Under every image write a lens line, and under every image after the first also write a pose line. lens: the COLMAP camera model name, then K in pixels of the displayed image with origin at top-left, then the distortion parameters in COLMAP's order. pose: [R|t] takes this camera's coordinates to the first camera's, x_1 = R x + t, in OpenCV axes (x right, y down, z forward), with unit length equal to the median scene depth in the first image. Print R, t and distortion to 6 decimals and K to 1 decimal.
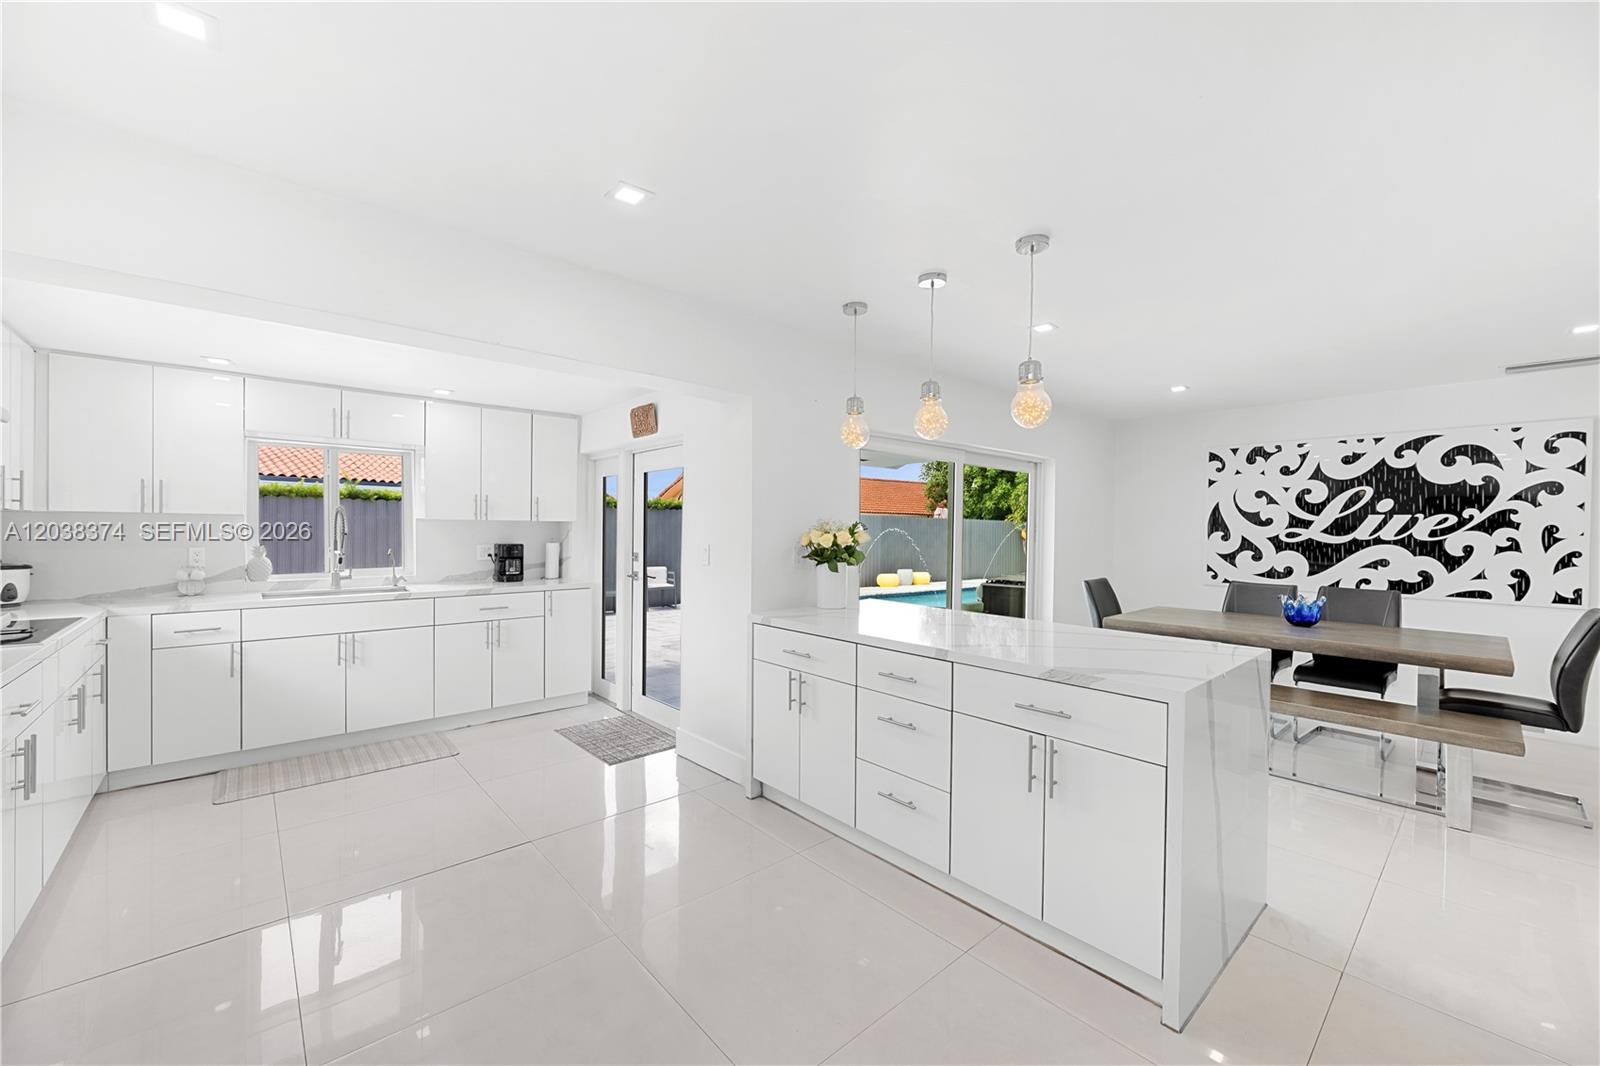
lens RADIAL K [[628.2, 0, 792.7], [0, 628.2, 532.9], [0, 0, 1]] dist [-0.001574, 0.000092]
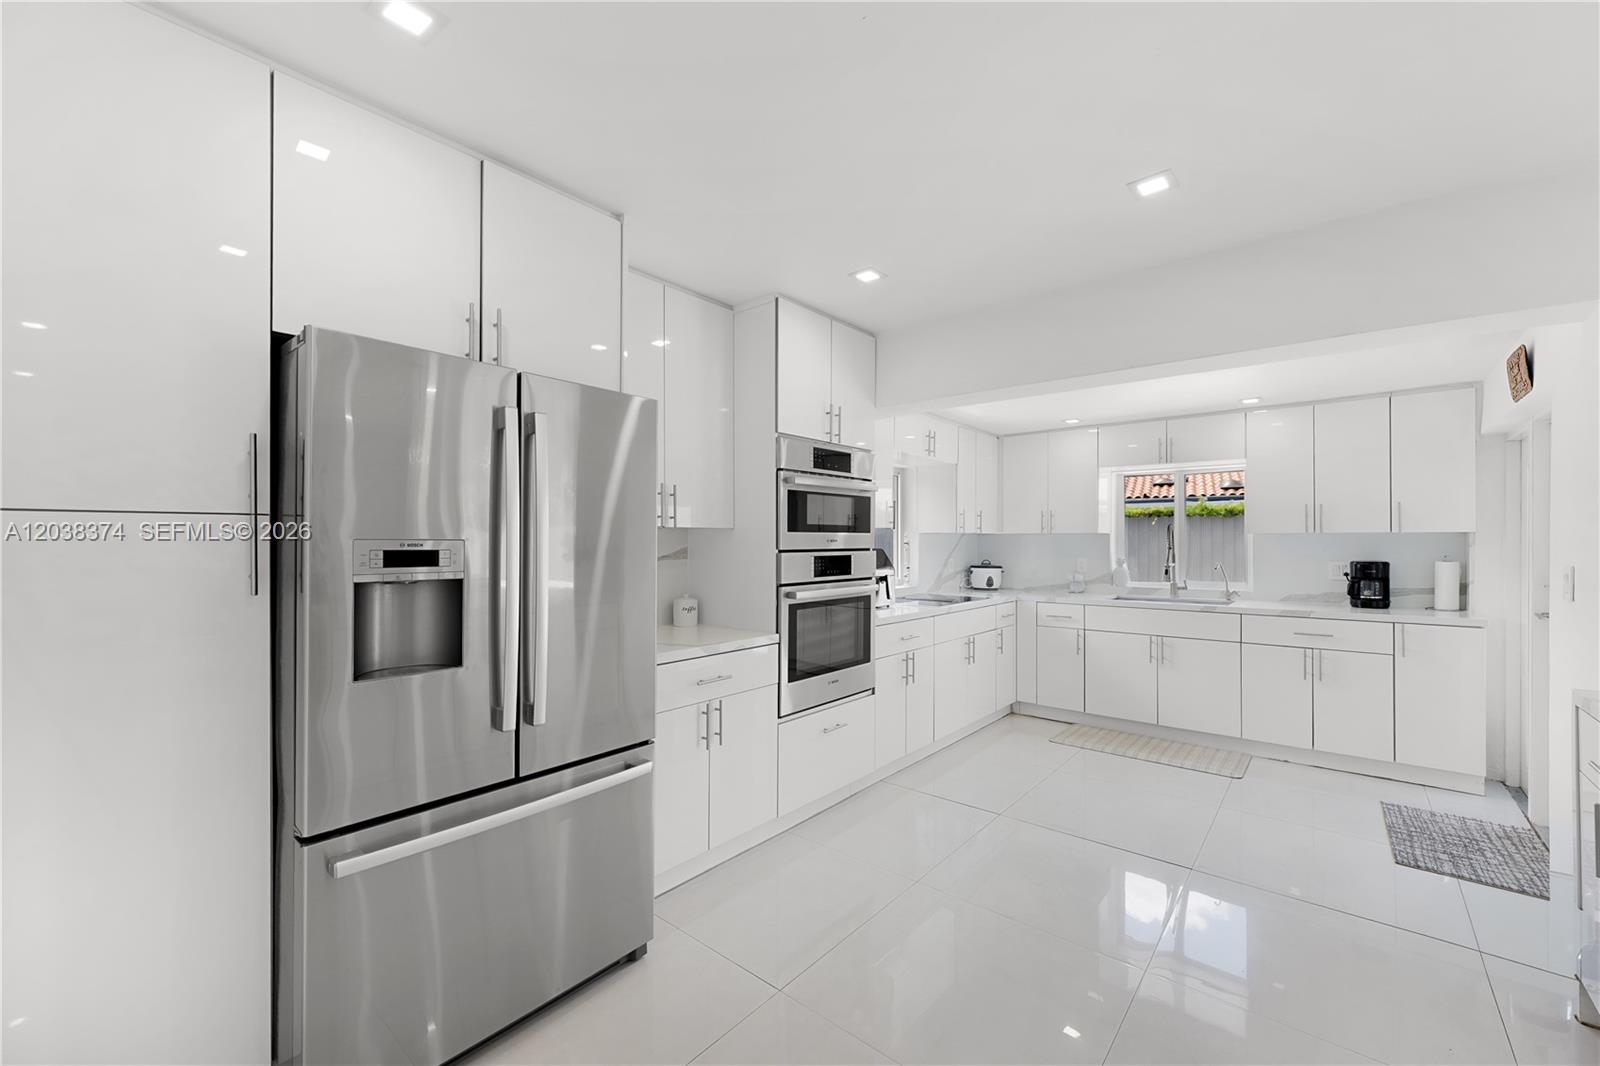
lens RADIAL K [[639.6, 0, 795.7], [0, 639.6, 538.4], [0, 0, 1]] dist [-0.001667, -0.000087]
pose [[0.144357, -0.013614, -0.989432, 0.301397], [-0.005136, 0.999882, -0.014507, 0.003959], [0.989512, 0.007175, 0.144270, 0.168294]]
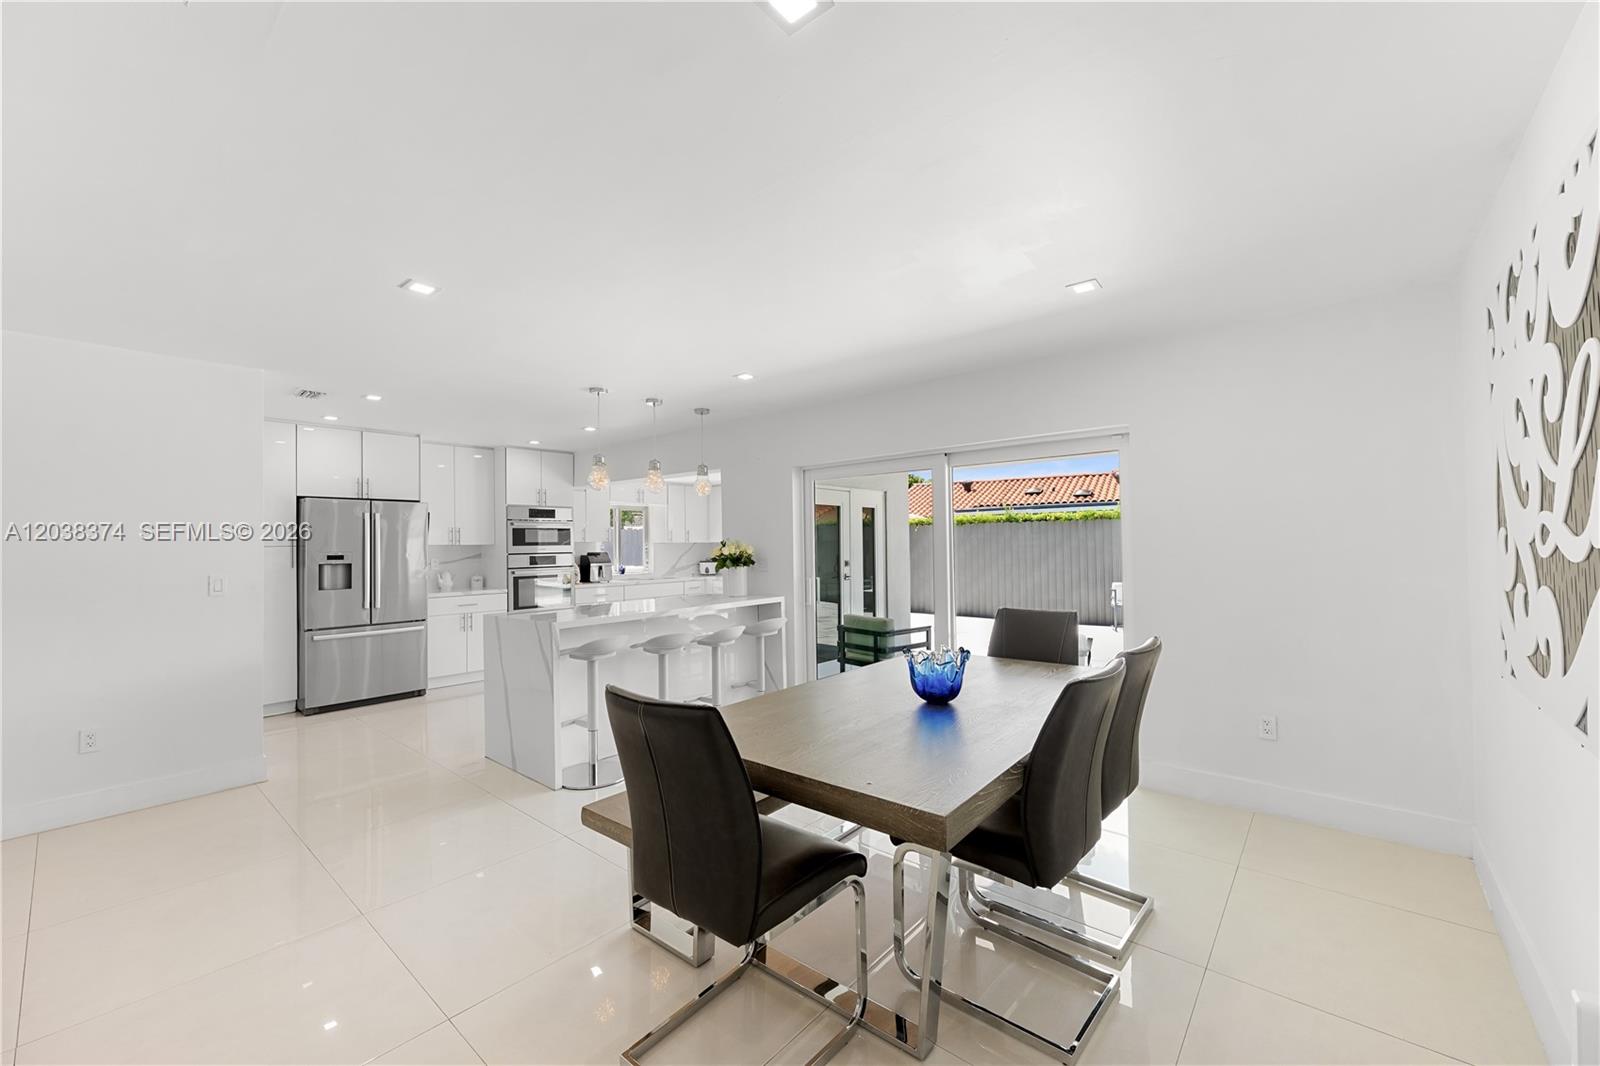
lens RADIAL K [[628.2, 0, 792.7], [0, 628.2, 532.9], [0, 0, 1]] dist [-0.001574, 0.000092]
pose [[0.135129, -0.031588, -0.990324, 1.299088], [0.012255, 0.999469, -0.030208, 0.011039], [0.990752, -0.008055, 0.135444, 0.751492]]
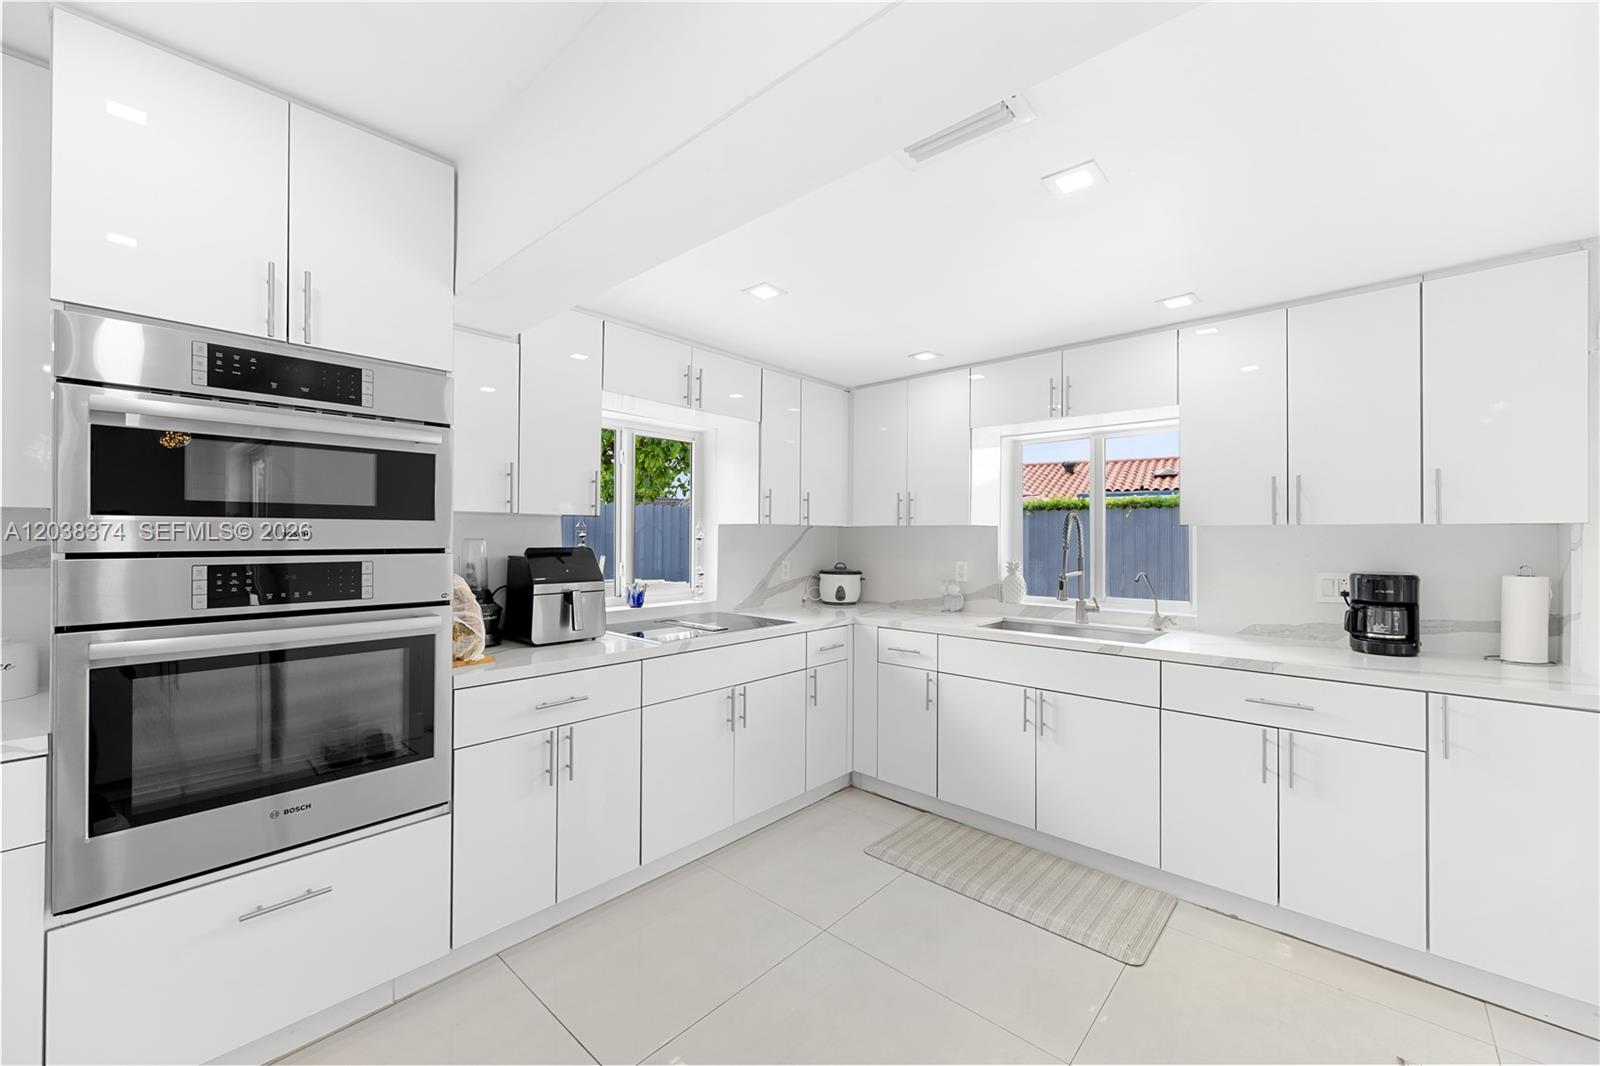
lens RADIAL K [[628.2, 0, 792.7], [0, 628.2, 532.9], [0, 0, 1]] dist [-0.001574, 0.000092]
pose [[0.109646, -0.013792, -0.993875, -0.030259], [-0.009407, 0.999845, -0.014913, -0.002449], [0.993926, 0.010985, 0.109499, 0.580161]]
